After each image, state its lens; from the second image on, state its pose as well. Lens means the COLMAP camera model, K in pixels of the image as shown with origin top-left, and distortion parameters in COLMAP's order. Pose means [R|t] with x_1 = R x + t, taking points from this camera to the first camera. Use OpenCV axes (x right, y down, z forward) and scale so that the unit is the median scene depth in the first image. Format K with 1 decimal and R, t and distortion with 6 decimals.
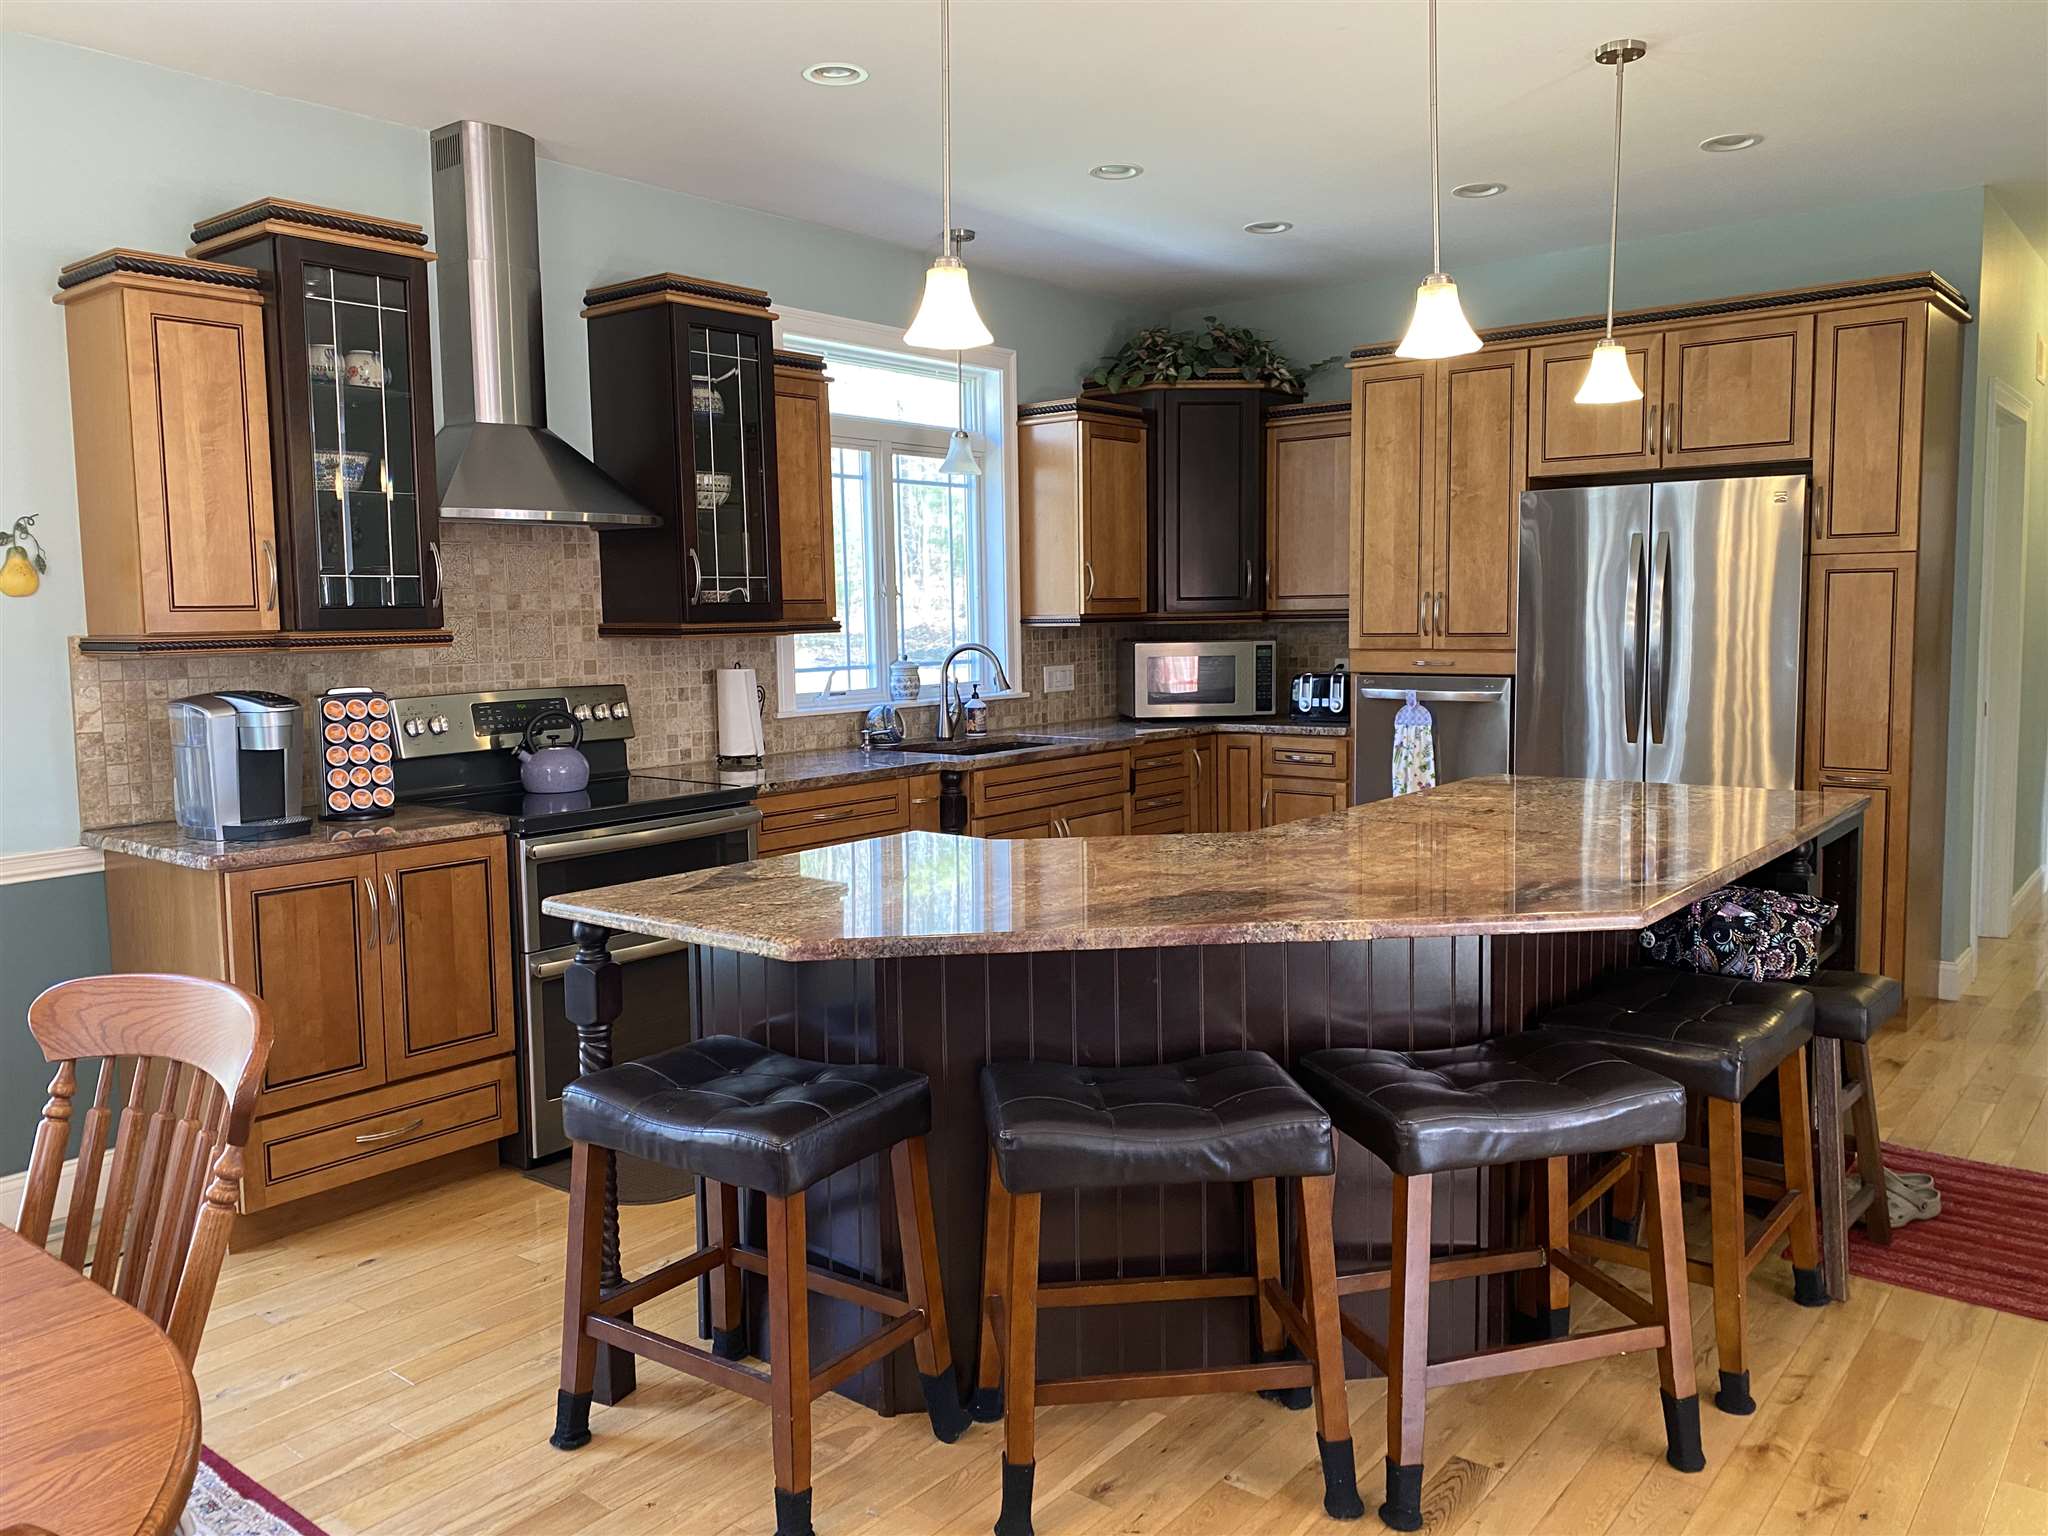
lens RADIAL K [[1571.7, 0, 1024.0], [0, 1571.7, 768.0], [0, 0, 1]] dist [0.007865, -0.004077]
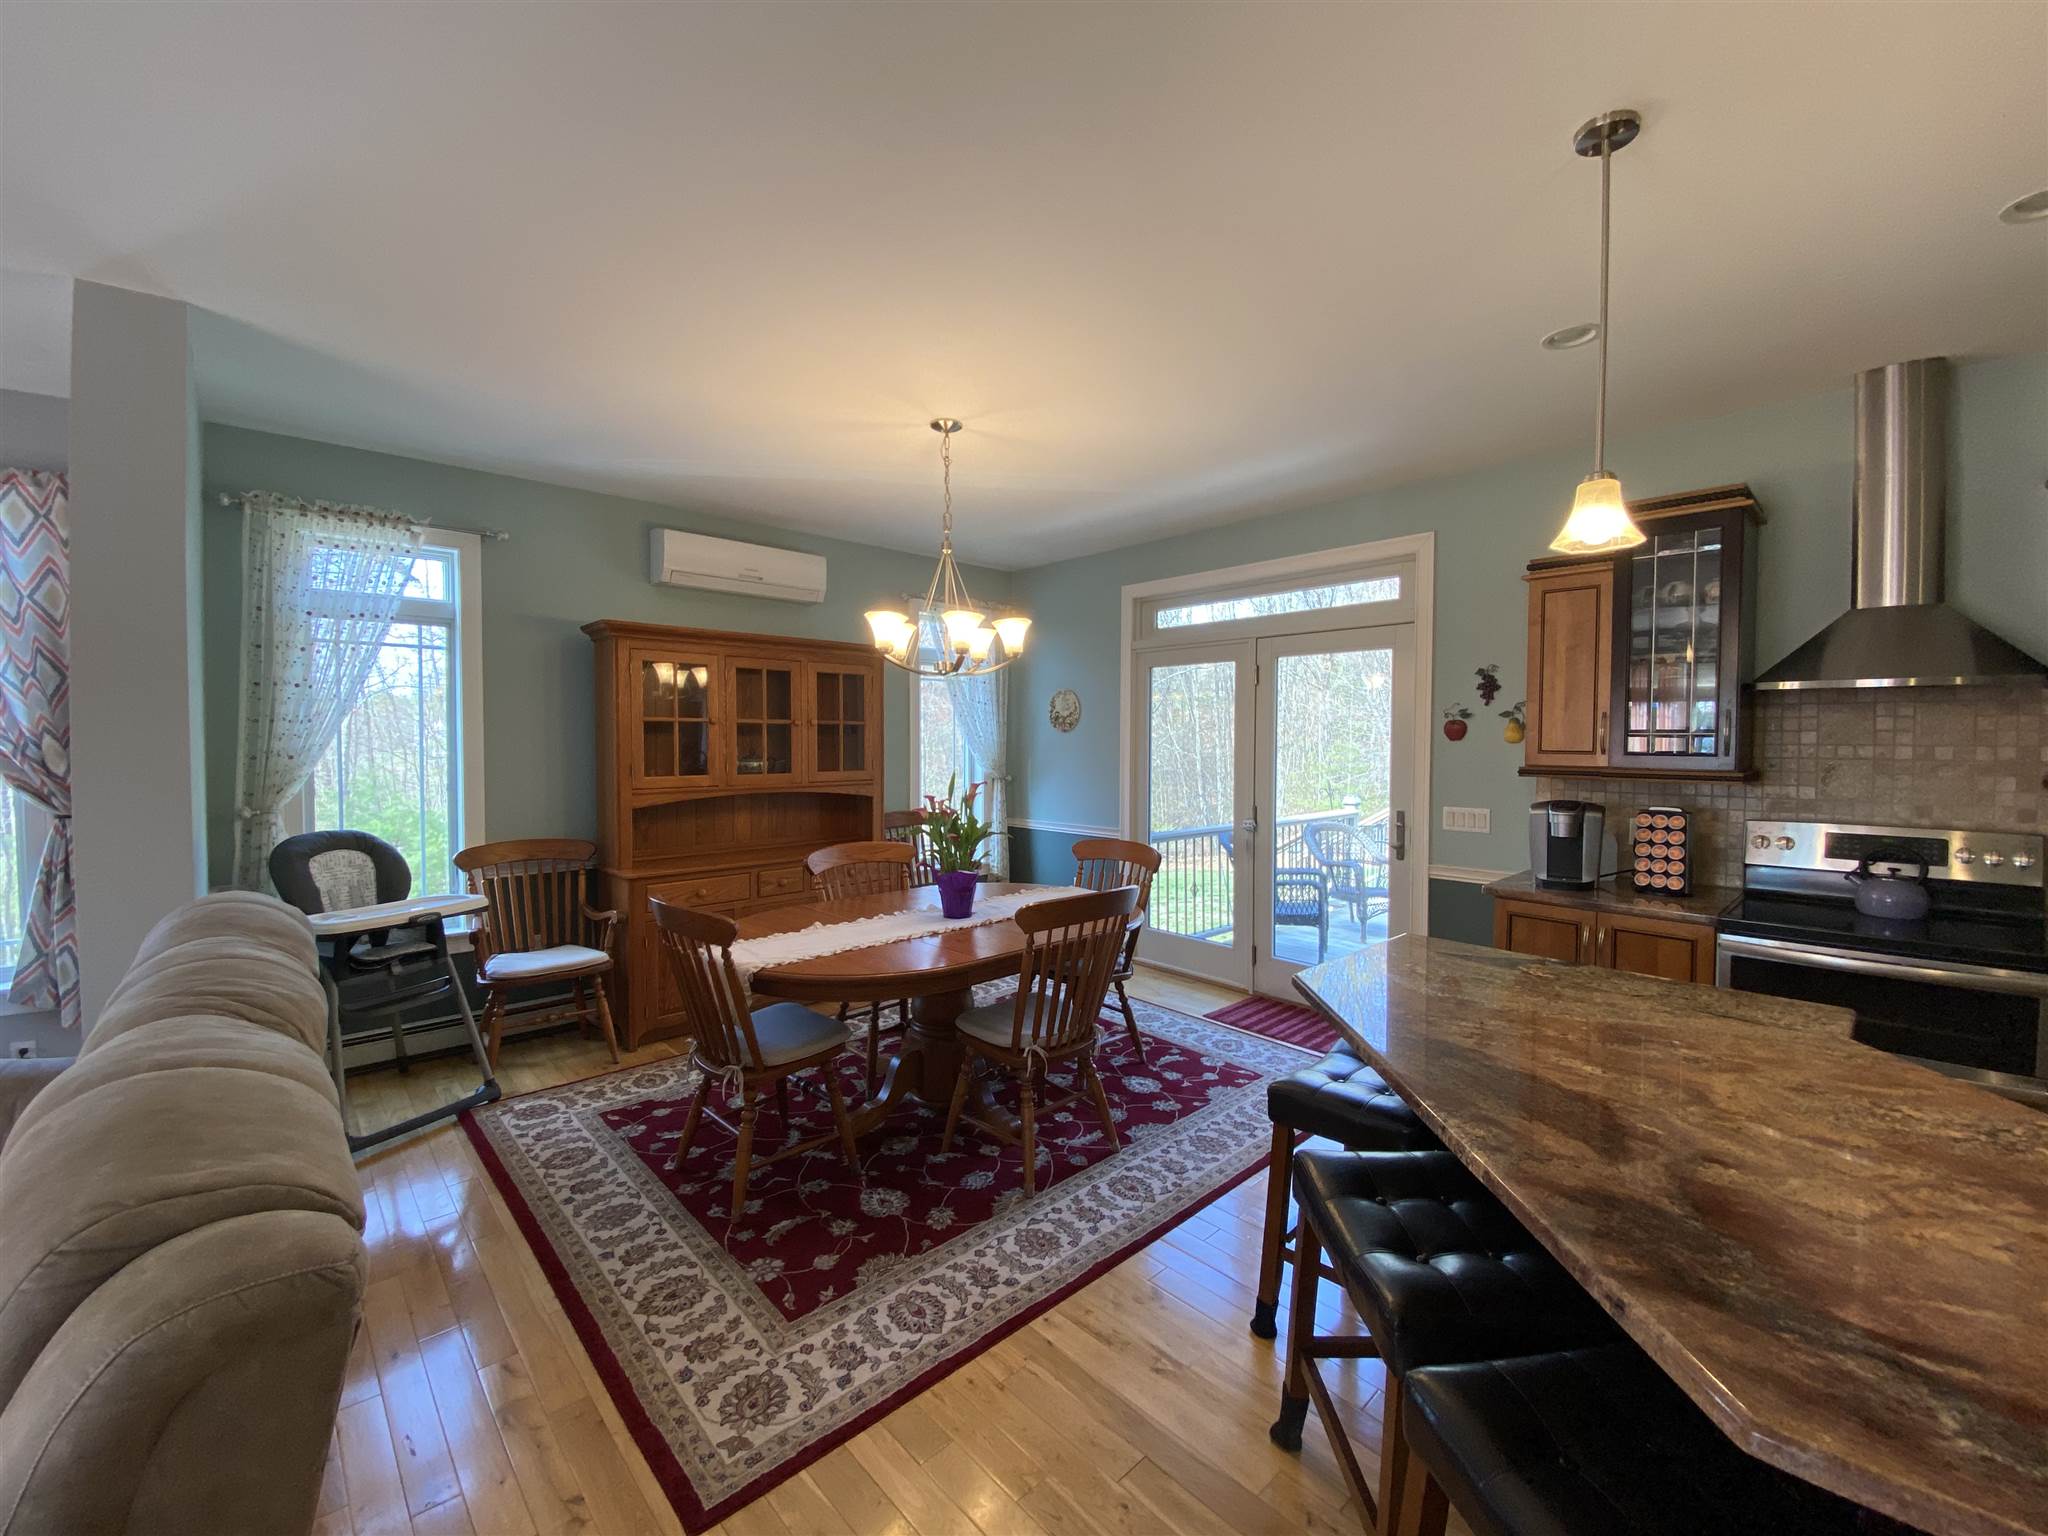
lens RADIAL K [[834.3, 0, 1024.0], [0, 834.3, 768.0], [0, 0, 1]] dist [0.065528, -0.046839]
pose [[-0.125619, 0.043172, -0.991139, 0.457781], [-0.107256, 0.992606, 0.056830, -0.069213], [0.986264, 0.113444, -0.120060, 0.494372]]
